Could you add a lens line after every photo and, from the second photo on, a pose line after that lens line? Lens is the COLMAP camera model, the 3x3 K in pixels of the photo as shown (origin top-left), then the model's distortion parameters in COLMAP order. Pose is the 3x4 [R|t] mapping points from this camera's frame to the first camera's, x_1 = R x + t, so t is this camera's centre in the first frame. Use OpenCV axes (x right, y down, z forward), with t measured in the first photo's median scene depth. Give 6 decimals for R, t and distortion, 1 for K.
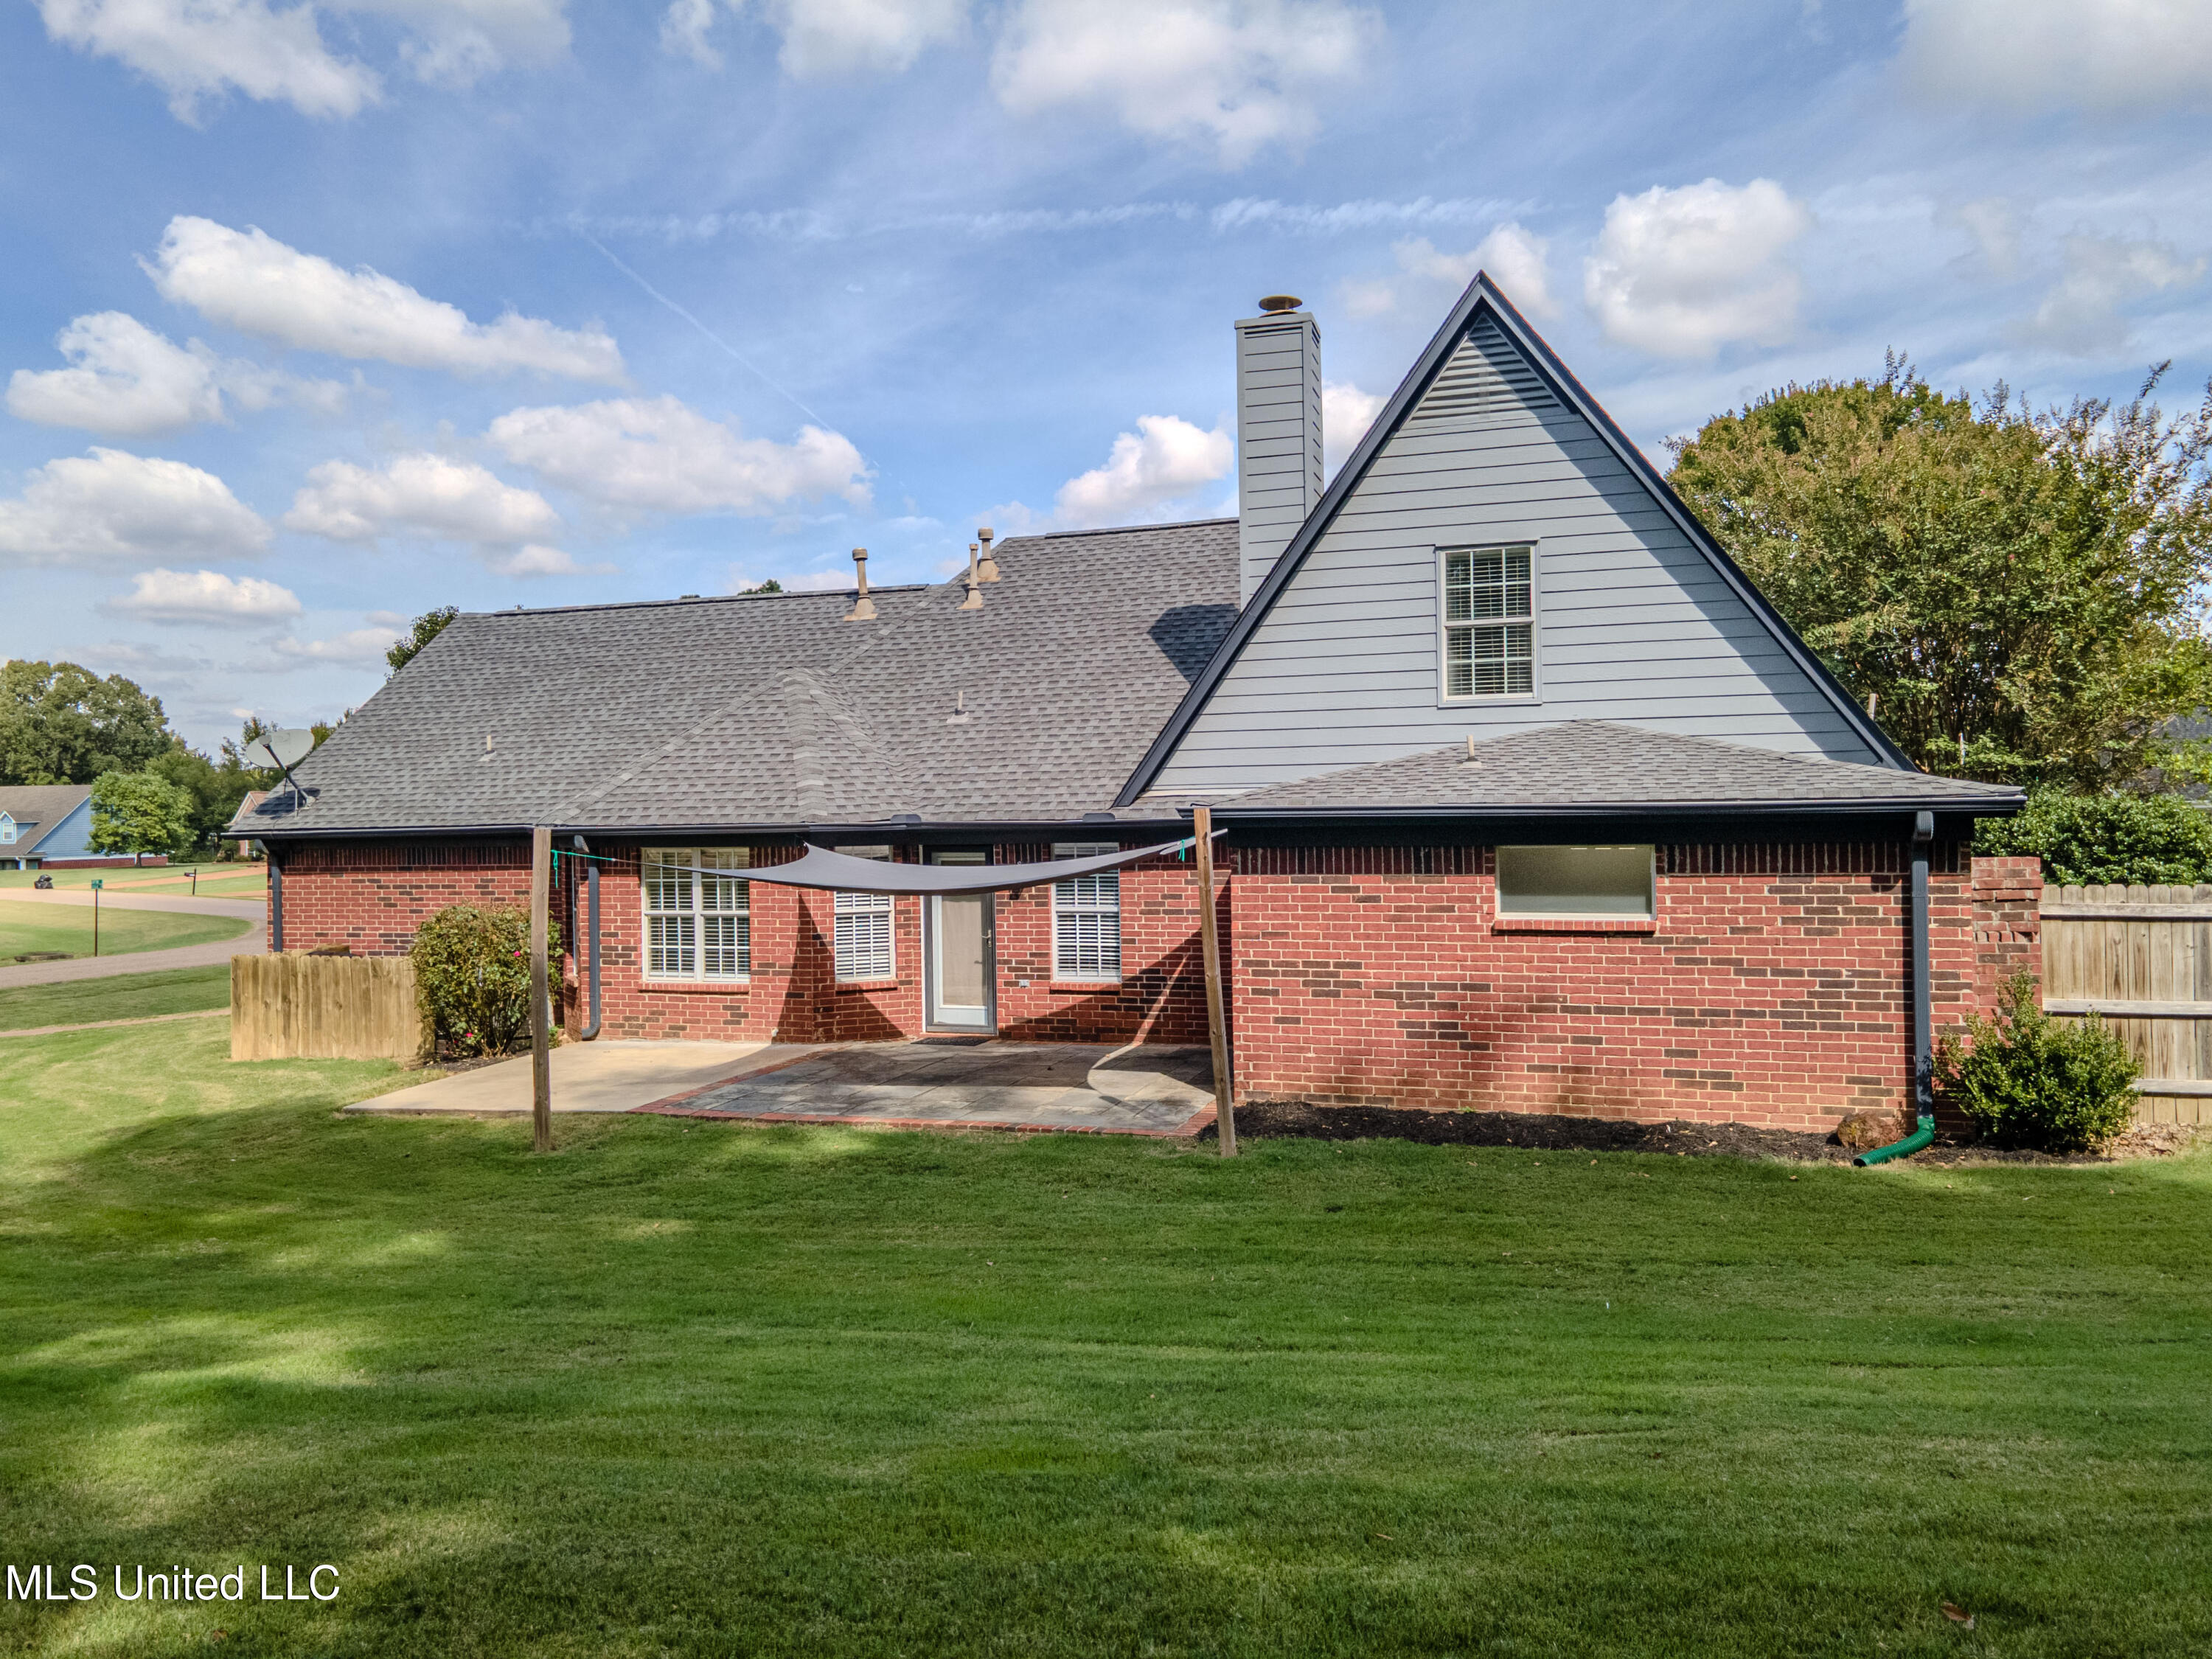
lens RADIAL K [[1610.5, 0, 1106.0], [0, 1610.5, 829.5], [0, 0, 1]] dist [0.020035, 0.046725]
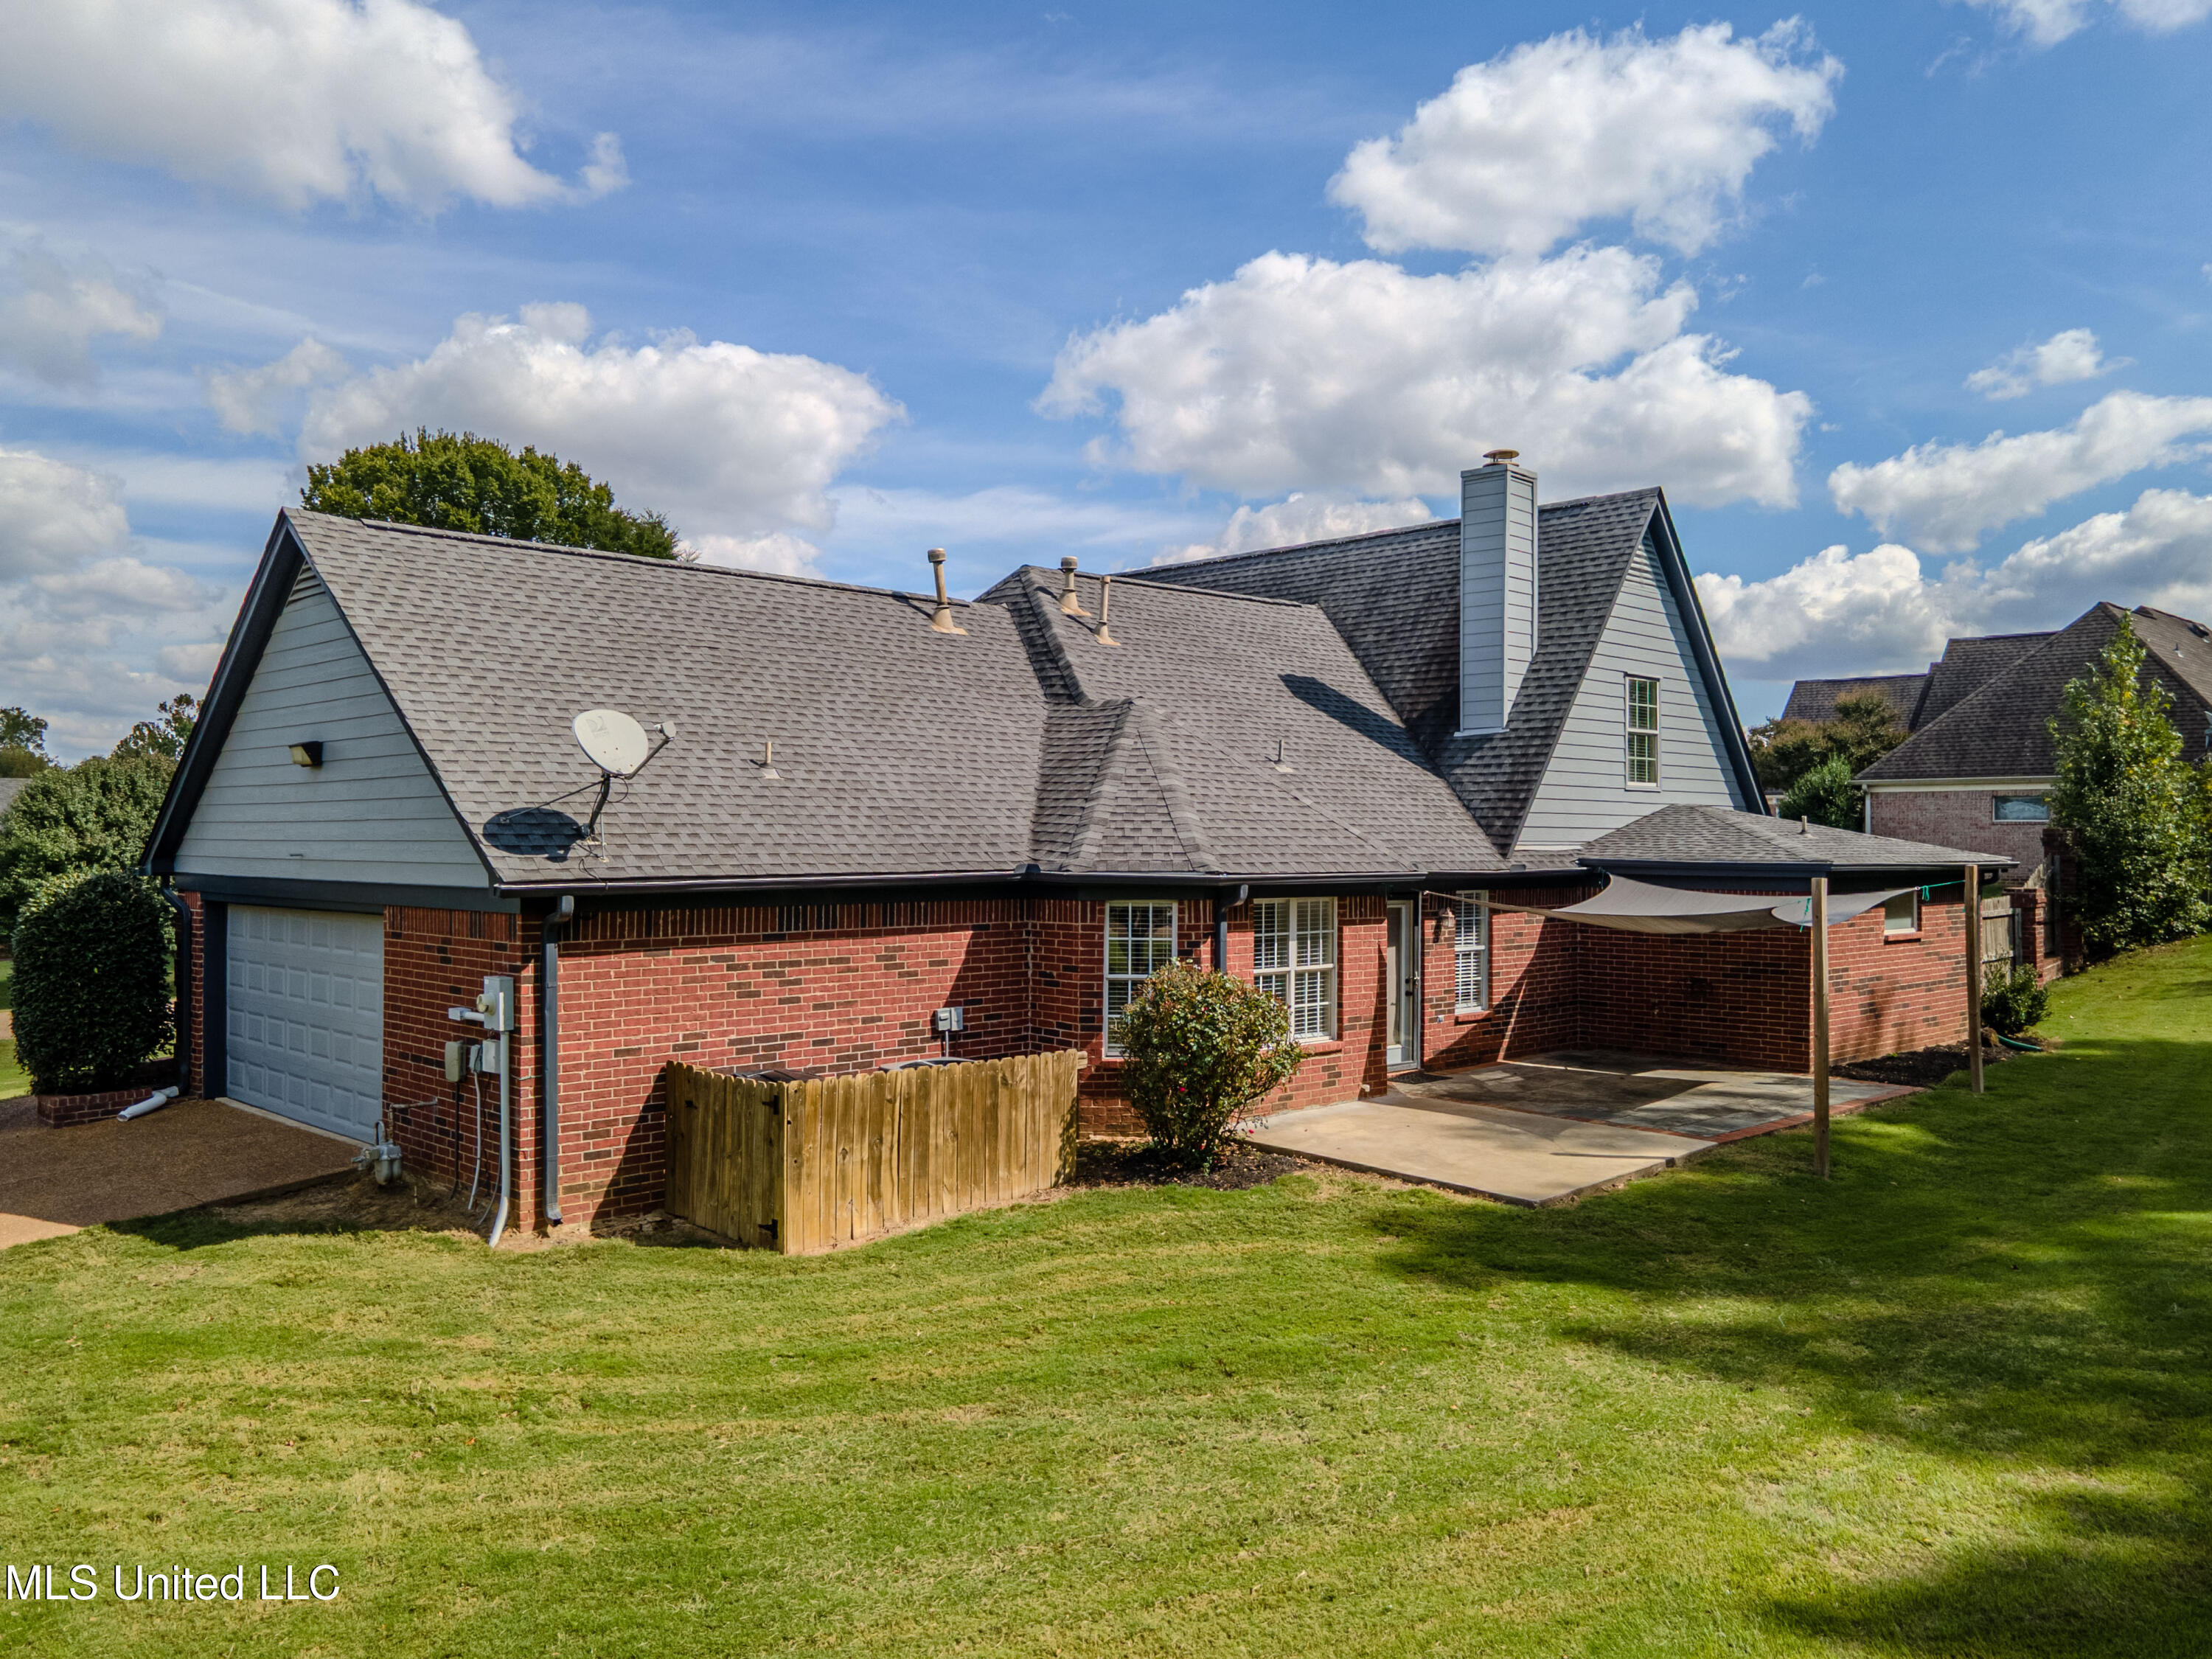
lens RADIAL K [[1623.9, 0, 1139.8], [0, 1623.9, 880.4], [0, 0, 1]] dist [0.061651, 0.006431]
pose [[0.463731, 0.000012, 0.885976, -1.129811], [0.001447, 0.999999, -0.000771, 0.001903], [-0.885975, 0.001640, 0.463730, 0.664180]]
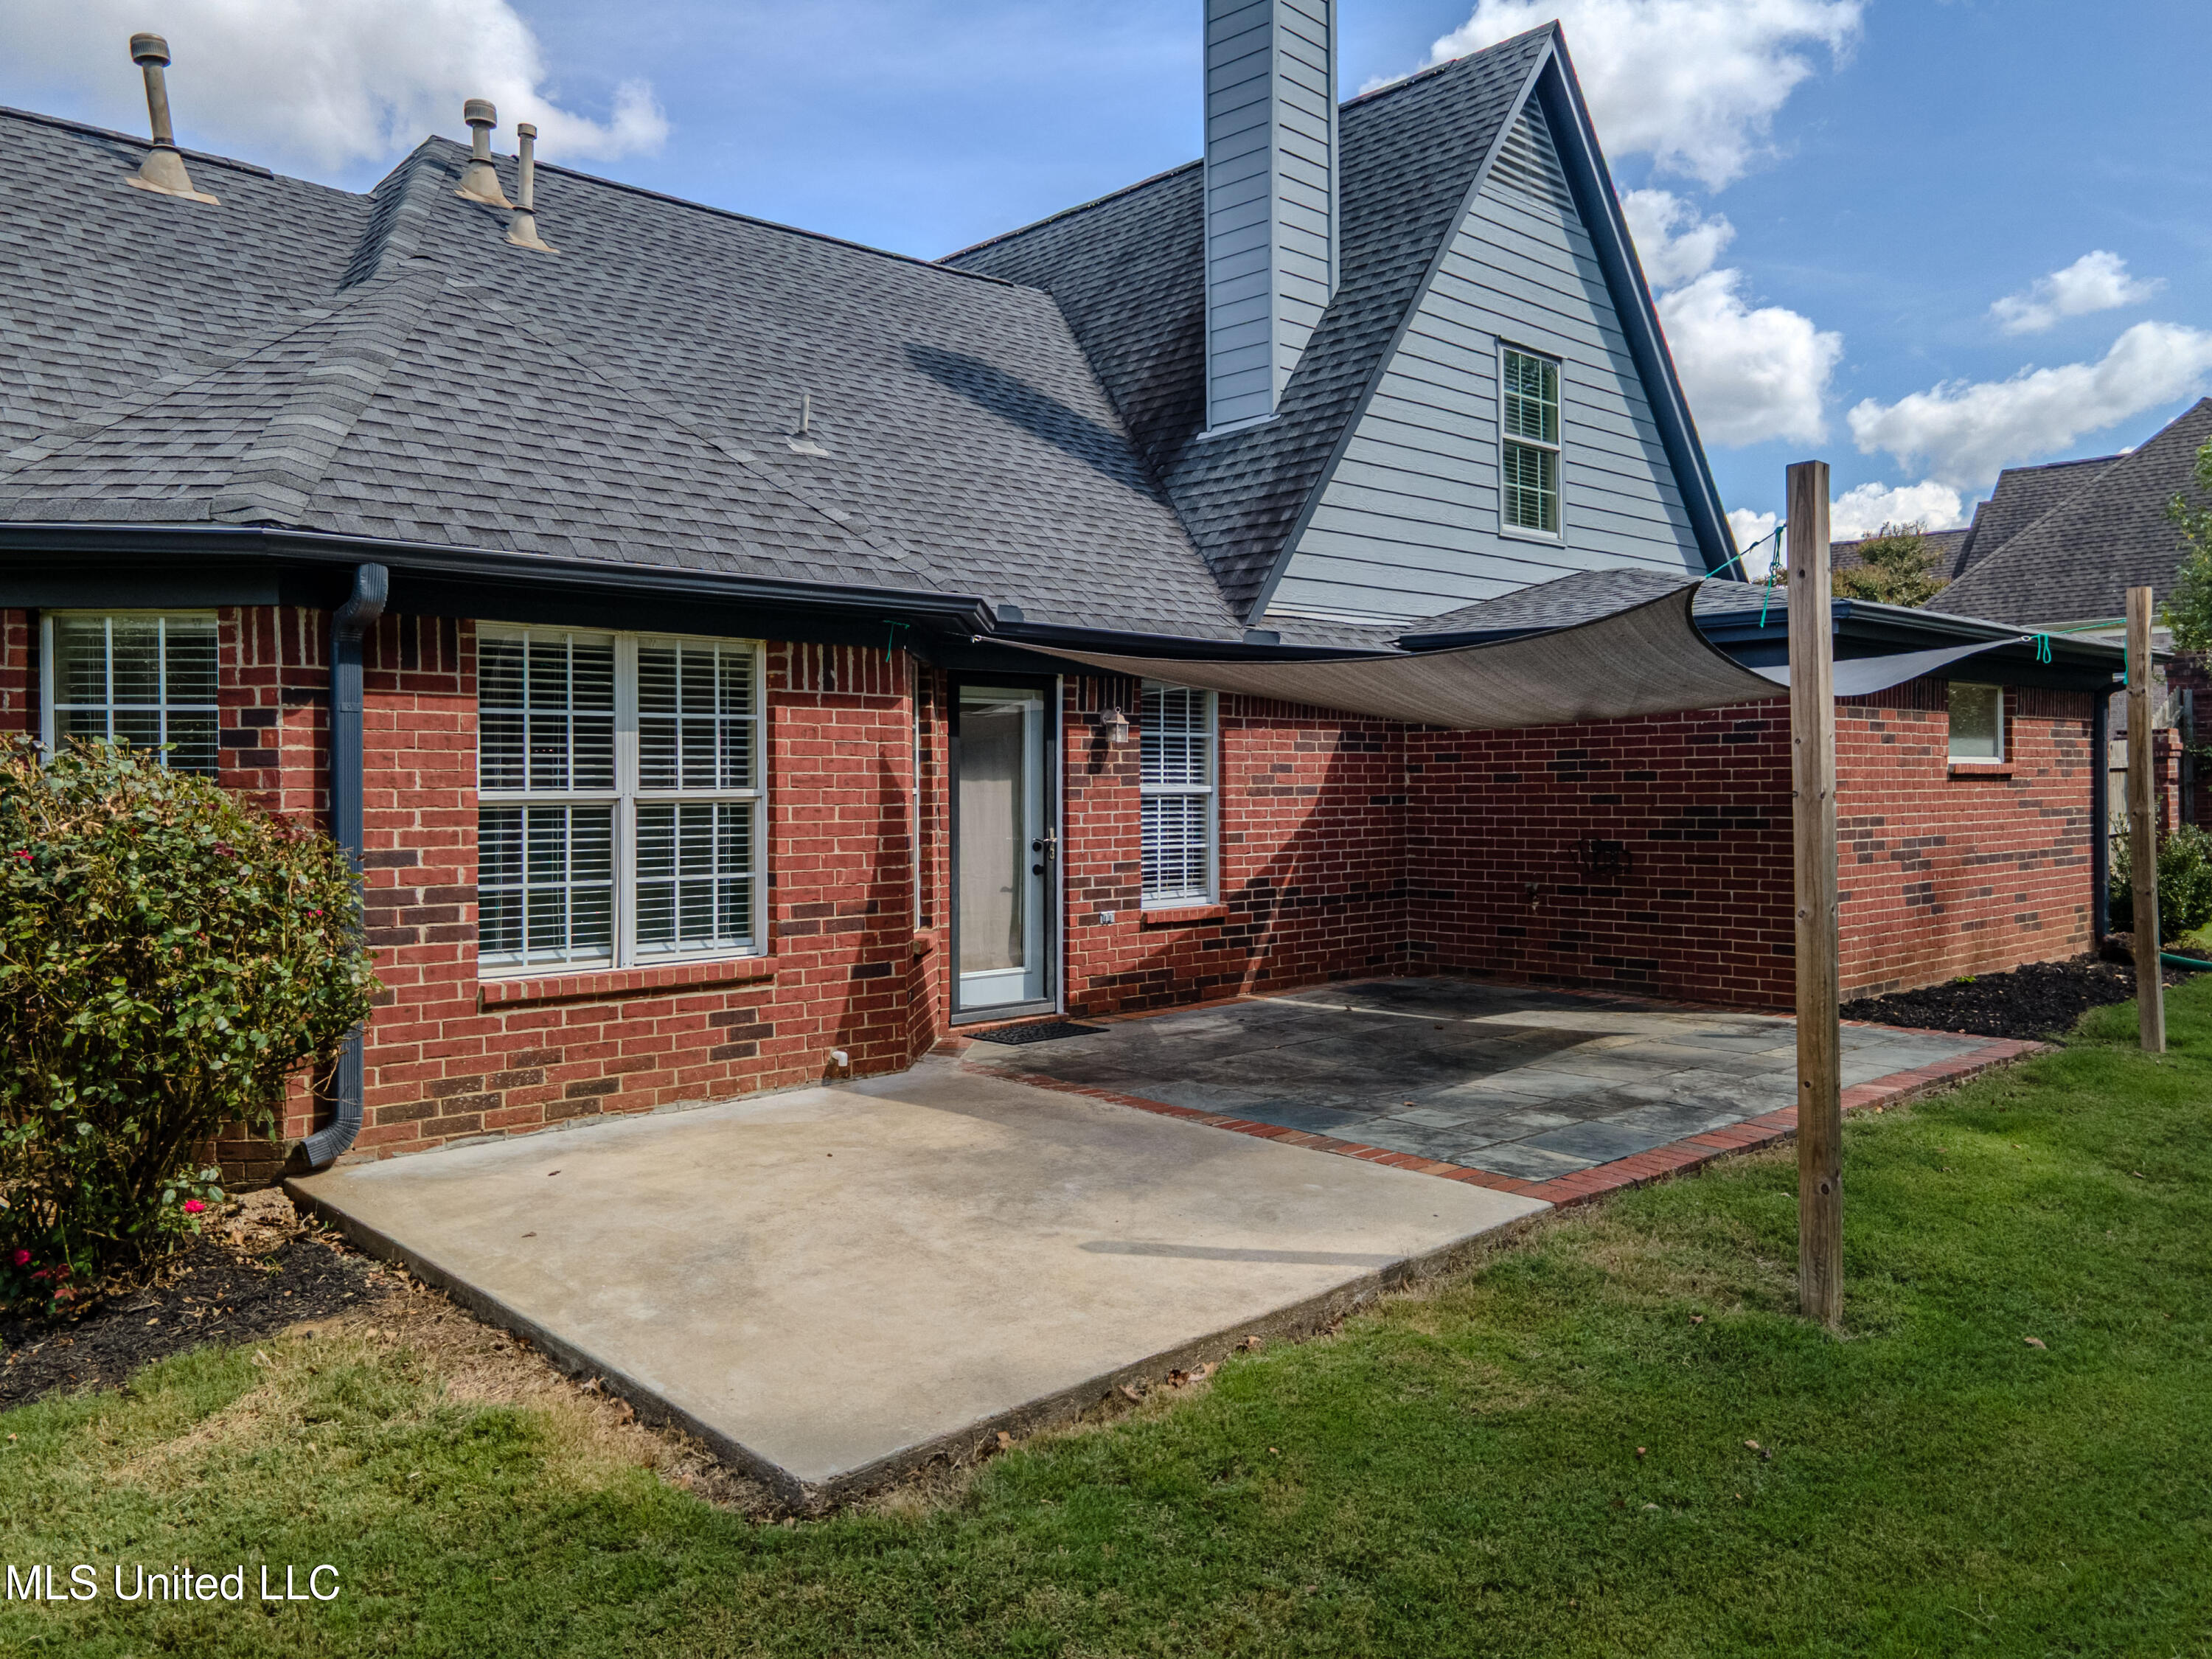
lens RADIAL K [[1610.5, 0, 1106.0], [0, 1610.5, 829.5], [0, 0, 1]] dist [0.020035, 0.046725]
pose [[0.494871, -0.010659, 0.868901, -0.555815], [0.012579, 0.999908, 0.005102, 0.060697], [-0.868875, 0.008405, 0.494959, 0.710381]]
